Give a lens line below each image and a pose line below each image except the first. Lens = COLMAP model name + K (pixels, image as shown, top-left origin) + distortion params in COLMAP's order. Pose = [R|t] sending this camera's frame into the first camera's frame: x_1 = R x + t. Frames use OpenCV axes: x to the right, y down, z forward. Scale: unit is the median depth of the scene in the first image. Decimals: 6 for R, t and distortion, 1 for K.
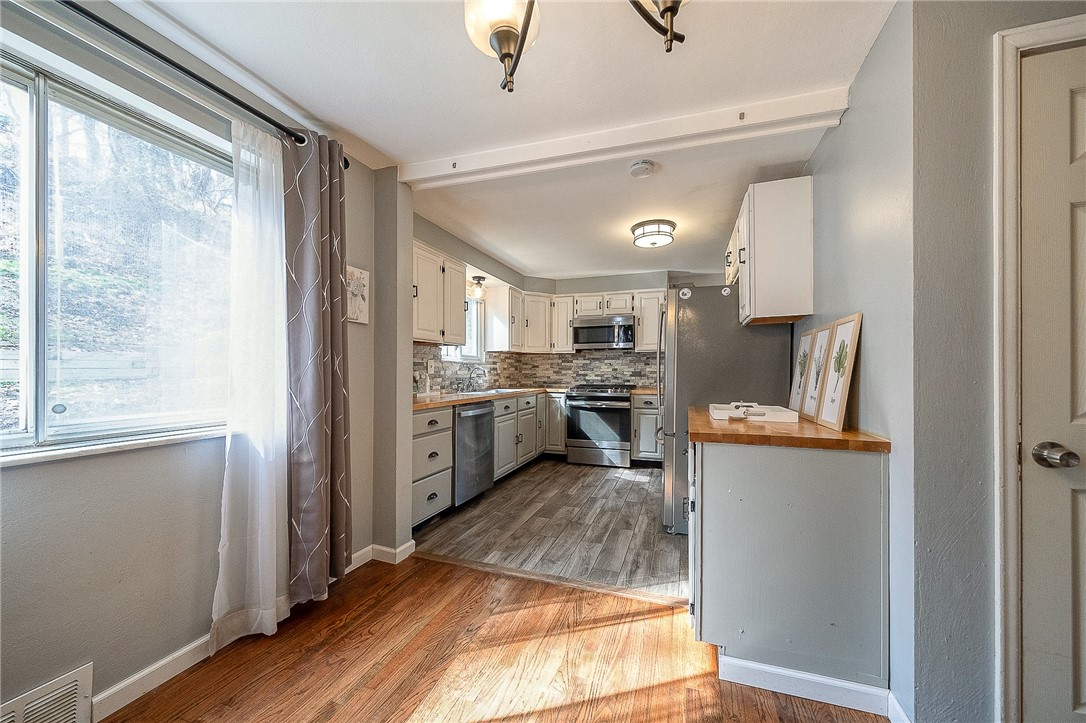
lens RADIAL K [[394.4, 0, 560.5], [0, 394.4, 371.0], [0, 0, 1]] dist [0.008491, -0.001575]
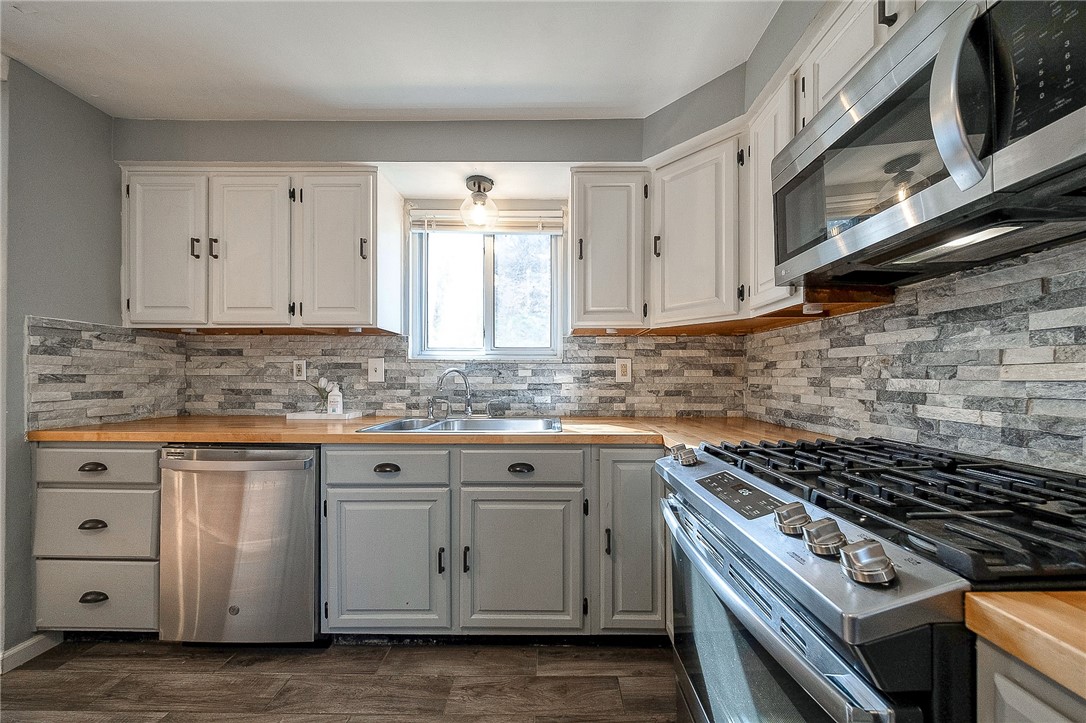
lens RADIAL K [[370.5, 0, 550.7], [0, 370.5, 377.8], [0, 0, 1]] dist [0.000598, -0.000145]
pose [[0.299997, 0.001562, -0.953939, 0.381617], [-0.002986, 0.999995, 0.000698, -0.000143], [0.953936, 0.002639, 0.300000, 1.466025]]
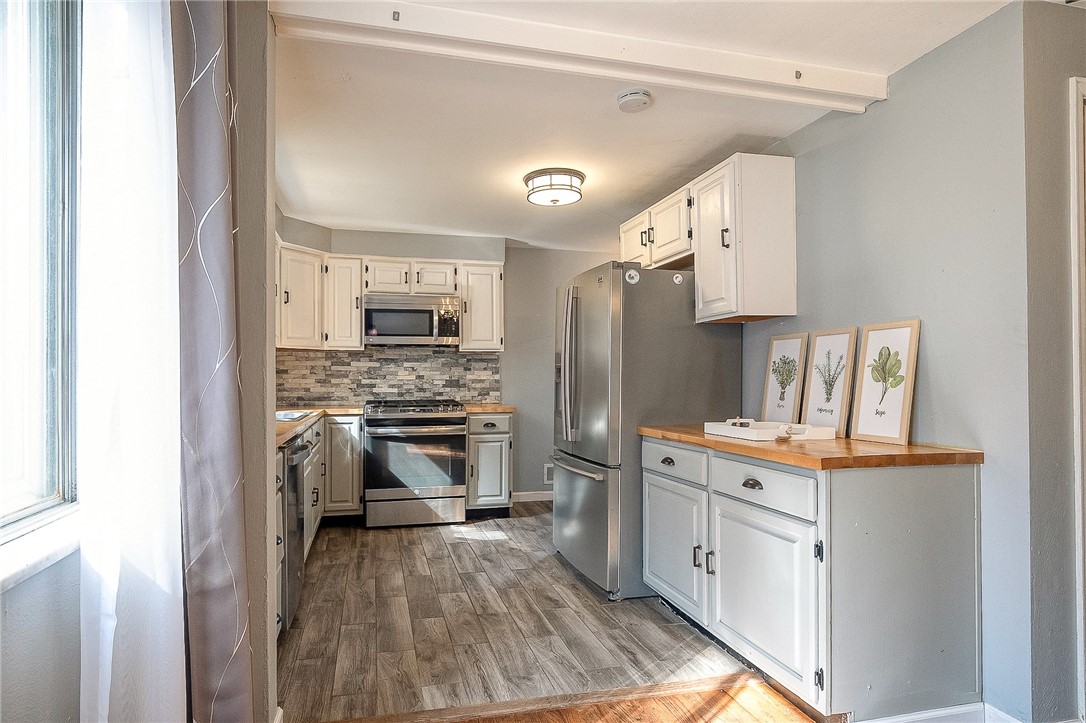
lens RADIAL K [[585.0, 0, 503.9], [0, 585.0, 376.4], [0, 0, 1]] dist [0.000610, 0.000893]
pose [[0.858154, 0.000264, 0.513392, -0.462495], [0.000931, 0.999997, -0.002071, -0.004694], [-0.513392, 0.002255, 0.858151, 0.172577]]
